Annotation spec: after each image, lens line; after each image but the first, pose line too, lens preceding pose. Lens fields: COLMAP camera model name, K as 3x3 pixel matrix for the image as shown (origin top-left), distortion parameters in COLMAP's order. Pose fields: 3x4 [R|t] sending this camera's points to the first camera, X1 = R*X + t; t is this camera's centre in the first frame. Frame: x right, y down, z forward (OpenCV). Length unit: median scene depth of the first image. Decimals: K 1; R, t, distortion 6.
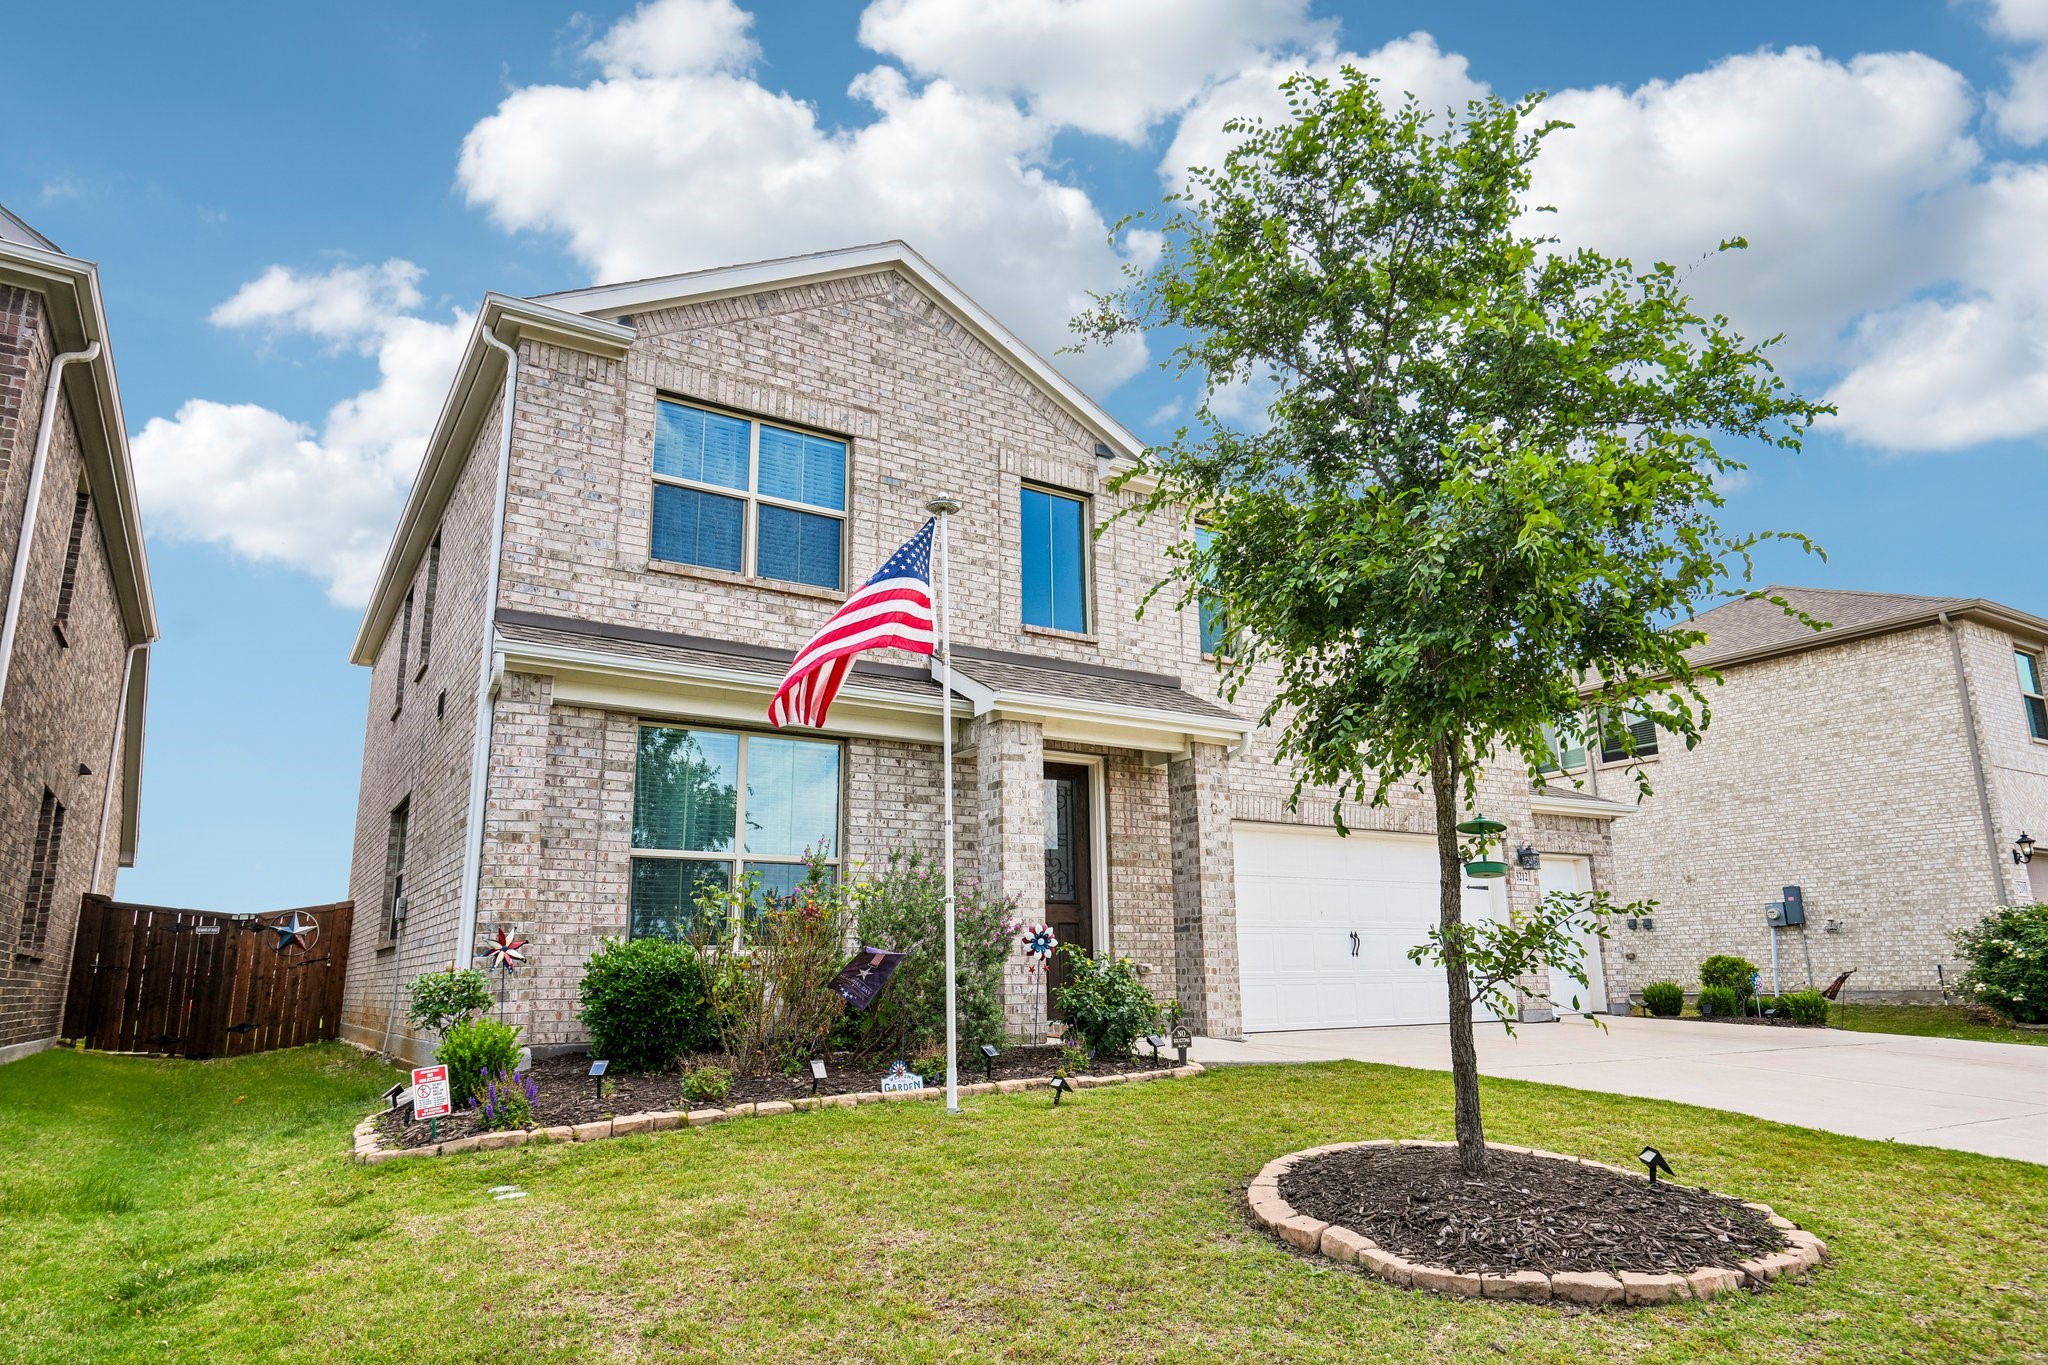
lens RADIAL K [[1228.0, 0, 1024.0], [0, 1228.0, 682.5], [0, 0, 1]] dist [-0.004167, -0.000864]
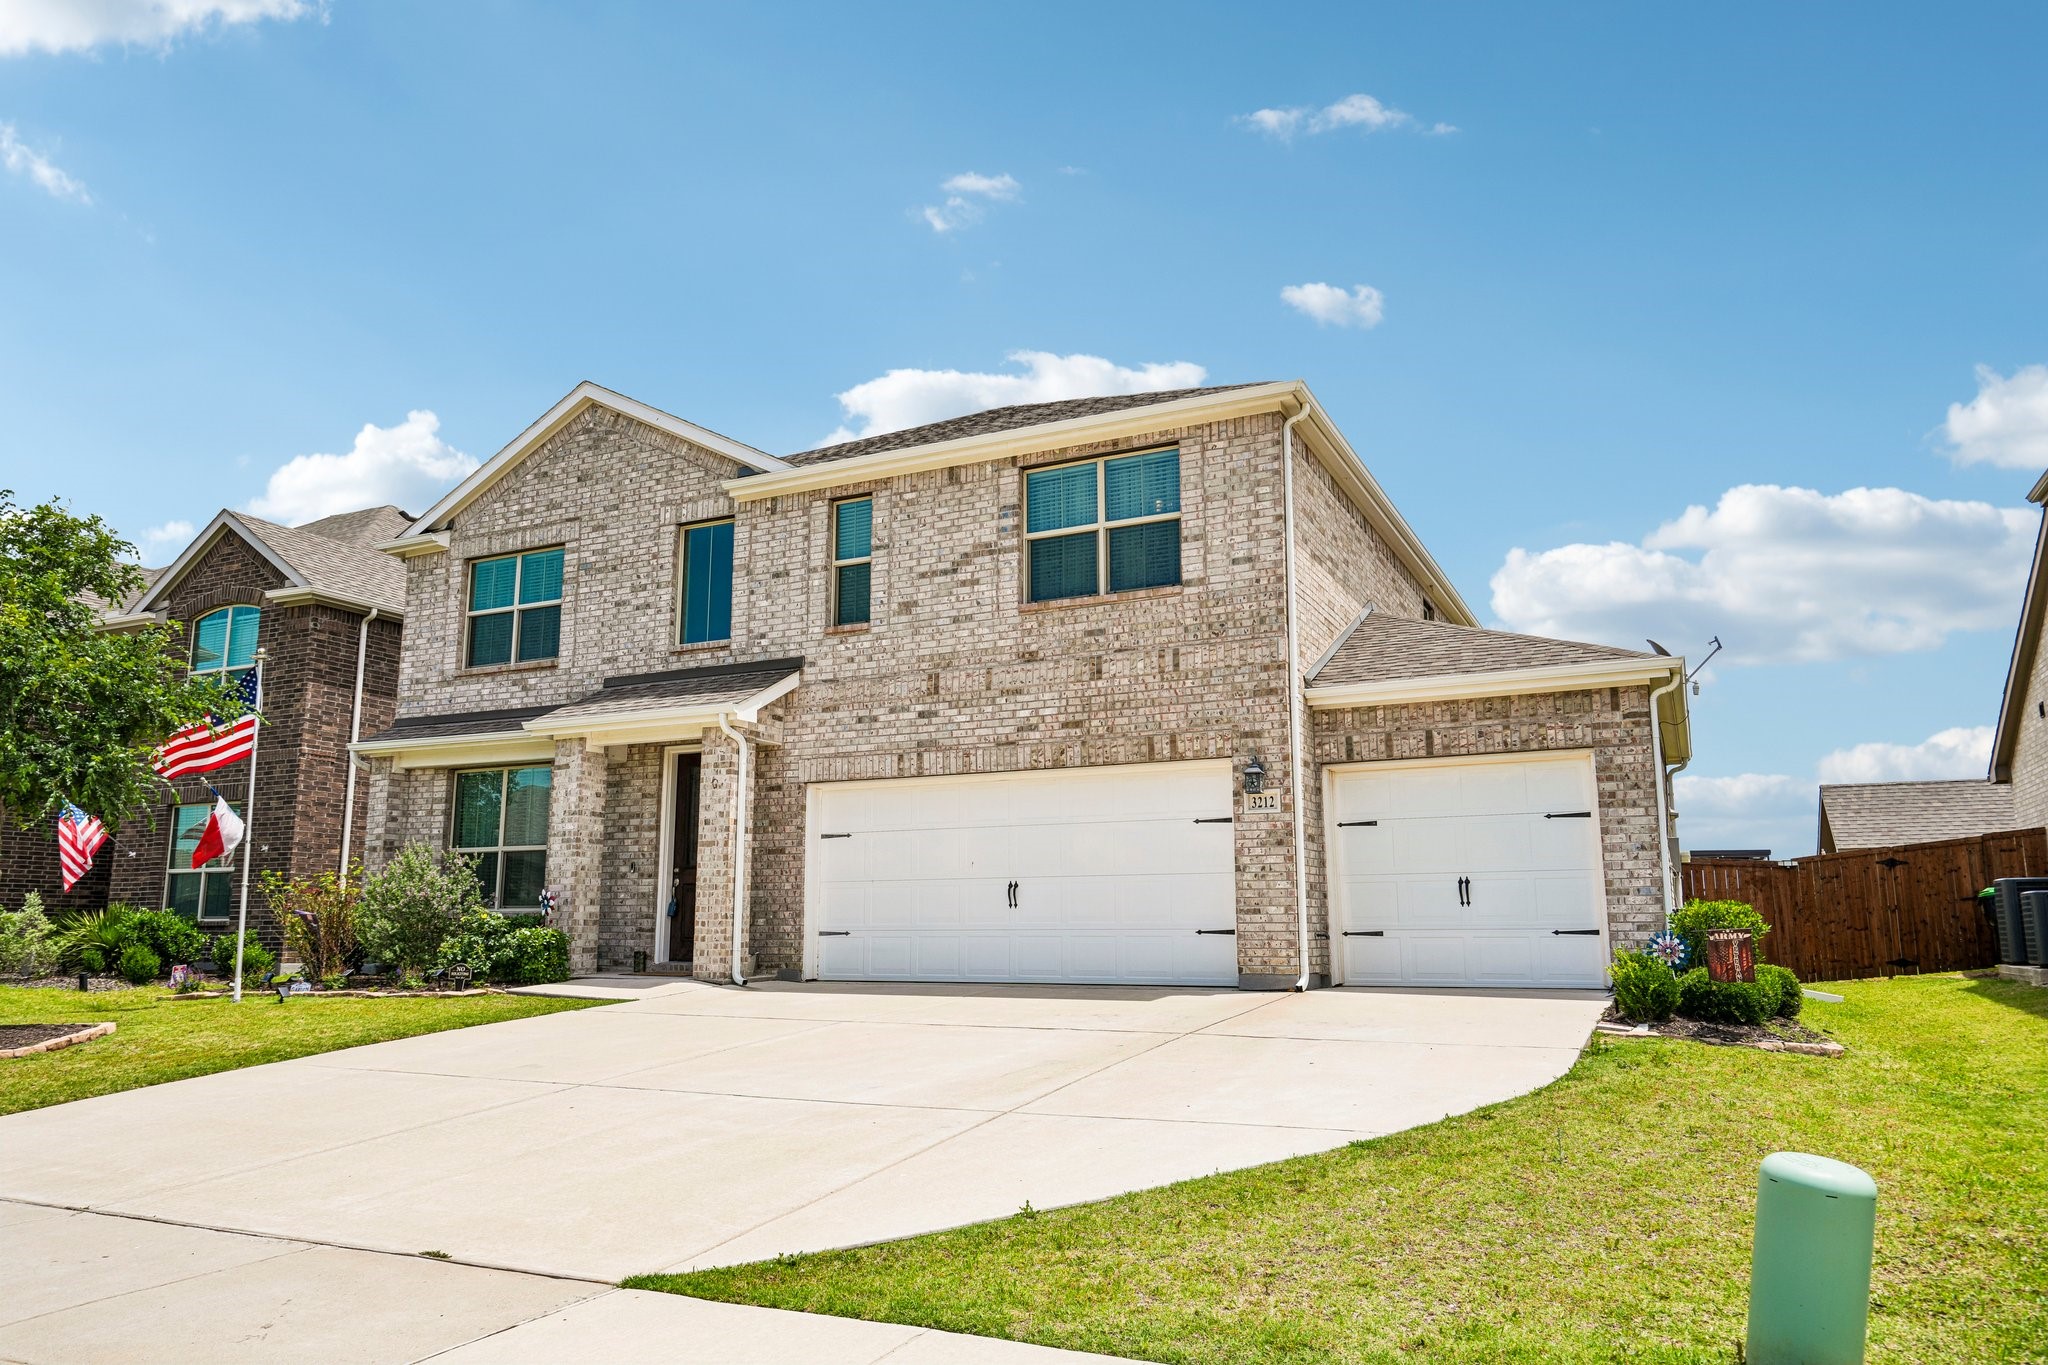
lens RADIAL K [[1396.4, 0, 1024.0], [0, 1396.4, 682.5], [0, 0, 1]] dist [0.007332, 0.000967]
pose [[0.509393, -0.140958, -0.848911, 1.432304], [0.194405, 0.979840, -0.046045, 0.127530], [0.838287, -0.141577, 0.526527, 0.573406]]
